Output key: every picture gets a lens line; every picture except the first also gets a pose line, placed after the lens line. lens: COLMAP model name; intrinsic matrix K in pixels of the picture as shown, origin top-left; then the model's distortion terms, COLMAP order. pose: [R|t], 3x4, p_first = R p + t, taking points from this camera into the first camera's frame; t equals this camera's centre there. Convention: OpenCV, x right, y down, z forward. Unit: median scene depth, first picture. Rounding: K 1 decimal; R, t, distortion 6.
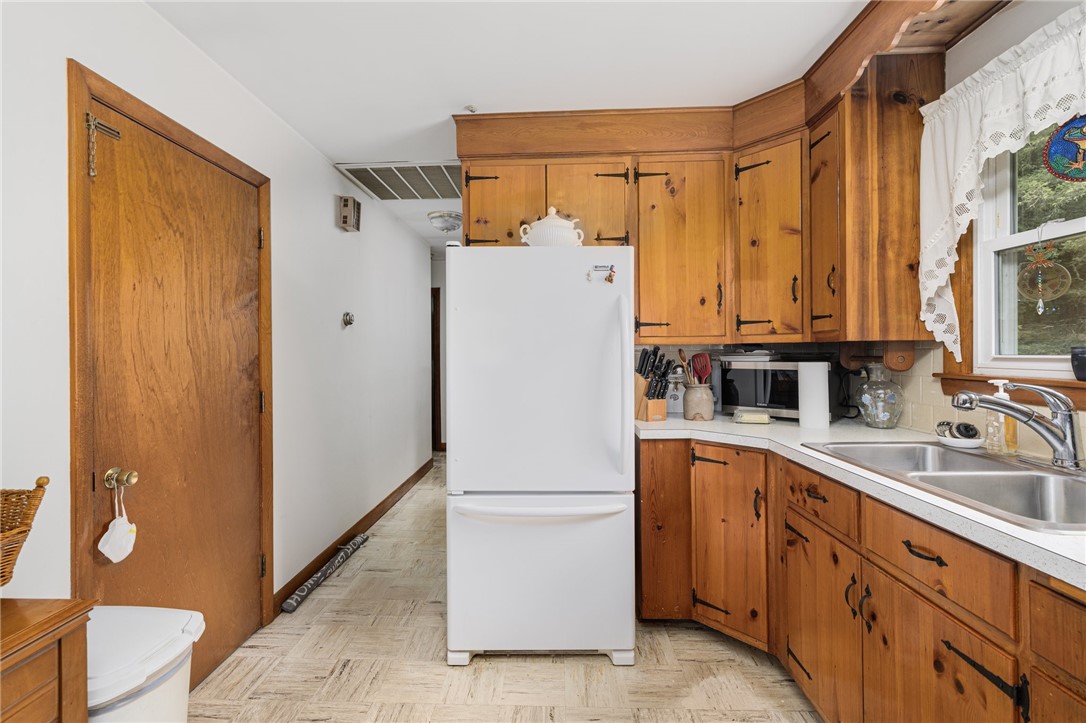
lens RADIAL K [[468.1, 0, 535.1], [0, 468.1, 350.8], [0, 0, 1]] dist [0.001072, -0.000043]
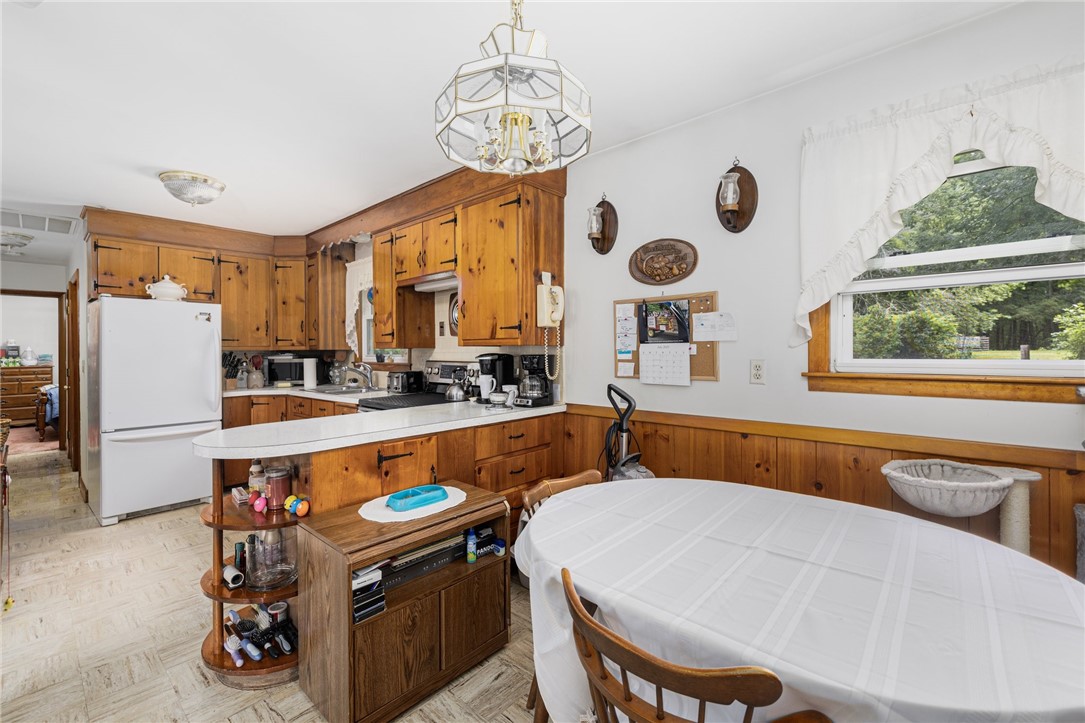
lens RADIAL K [[467.7, 0, 534.6], [0, 467.7, 350.8], [0, 0, 1]] dist [0.001072, -0.000043]
pose [[0.647090, 0.002370, 0.762410, -0.495015], [0.001926, 0.999987, -0.004743, -0.000830], [-0.762411, 0.004537, 0.647077, -1.477415]]
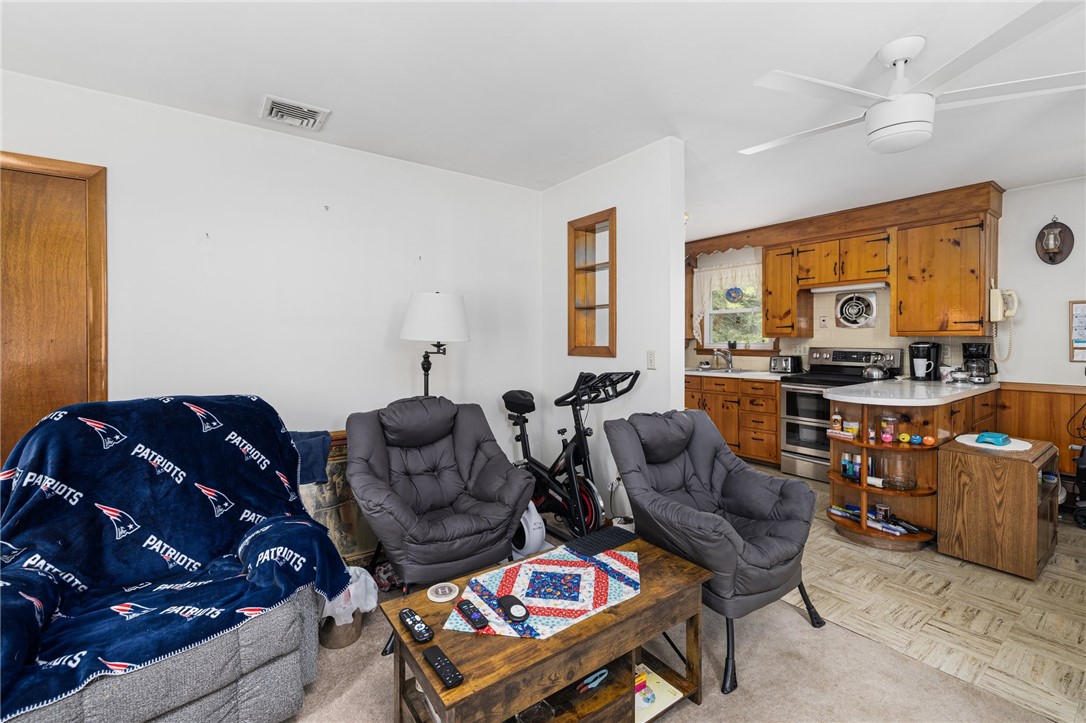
lens RADIAL K [[468.5, 0, 539.4], [0, 468.5, 341.9], [0, 0, 1]] dist [0.000662, 0.000180]
pose [[0.783247, 0.003181, 0.621703, -1.996607], [-0.004058, 0.999992, -0.000005, 0.006573], [-0.621698, -0.002519, 0.783253, -0.884449]]
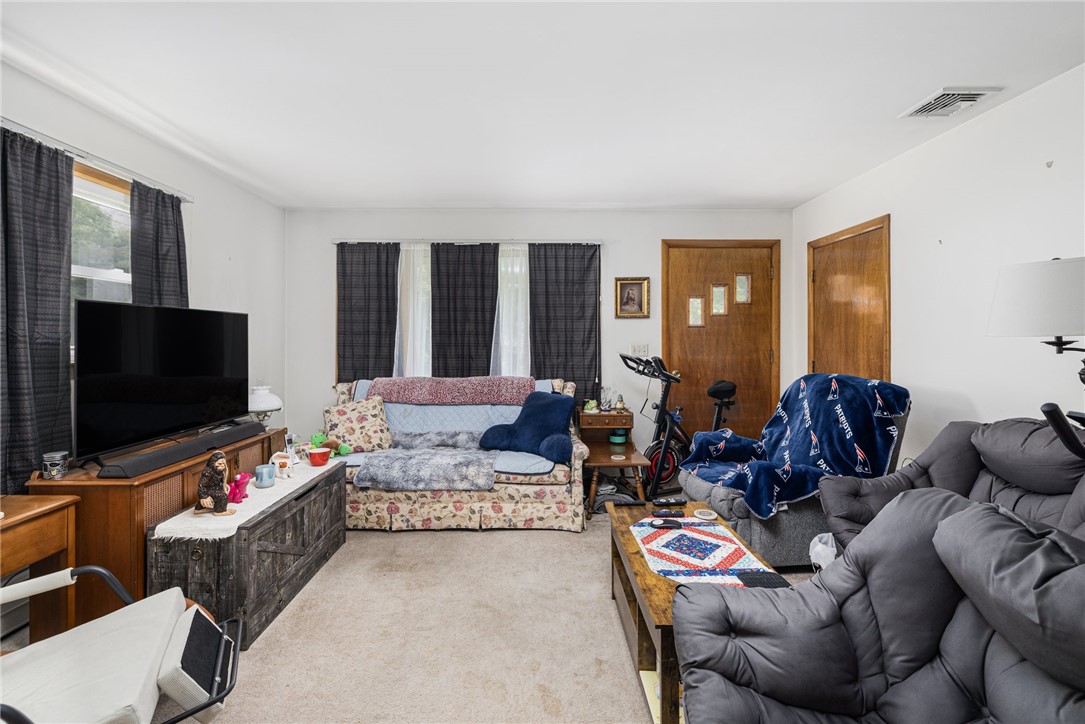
lens RADIAL K [[479.1, 0, 534.2], [0, 479.1, 341.5], [0, 0, 1]] dist [-0.000613, 0.000840]
pose [[0.039315, 0.015252, -0.999110, -0.496304], [0.002125, 0.999880, 0.015347, -0.002155], [0.999225, -0.002726, 0.039278, -0.615644]]
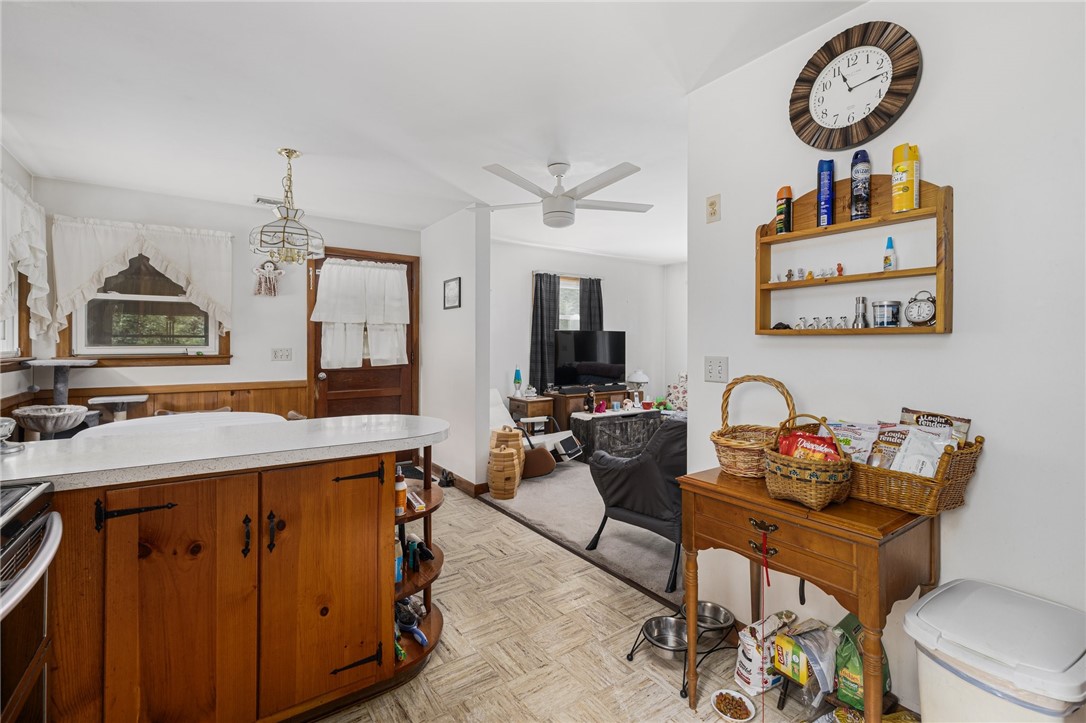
lens RADIAL K [[479.5, 0, 534.7], [0, 479.5, 341.0], [0, 0, 1]] dist [-0.000613, 0.000840]
pose [[-0.798274, 0.000995, -0.602294, 0.301241], [0.002093, 0.999997, -0.001122, -0.005949], [0.602291, -0.002156, -0.798274, 0.714857]]
